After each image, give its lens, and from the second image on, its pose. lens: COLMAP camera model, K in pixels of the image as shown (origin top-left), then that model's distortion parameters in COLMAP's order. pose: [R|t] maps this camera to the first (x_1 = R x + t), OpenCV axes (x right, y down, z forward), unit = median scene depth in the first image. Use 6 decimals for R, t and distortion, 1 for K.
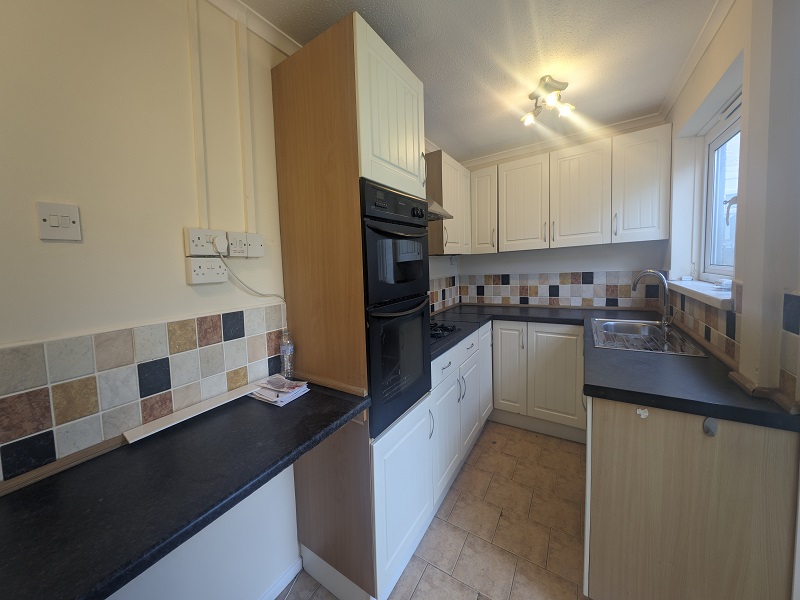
lens RADIAL K [[280.4, 0, 399.3], [0, 280.4, 302.0], [0, 0, 1]] dist [0.006353, -0.000453]
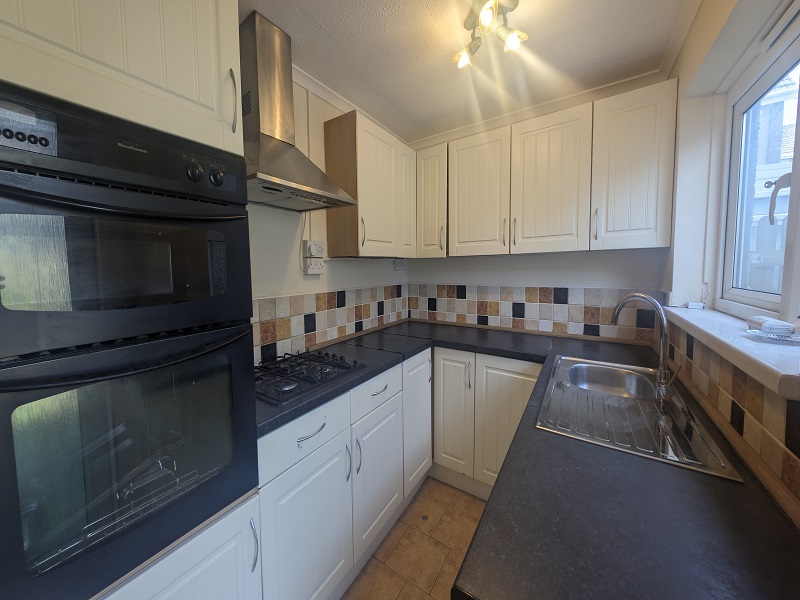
lens RADIAL K [[280.4, 0, 400.8], [0, 280.4, 298.3], [0, 0, 1]] dist [0.006353, -0.000453]
pose [[0.999246, 0.038807, 0.001328, 0.266241], [-0.038772, 0.999041, -0.020364, -0.050991], [-0.002117, 0.020298, 0.999792, 0.277169]]
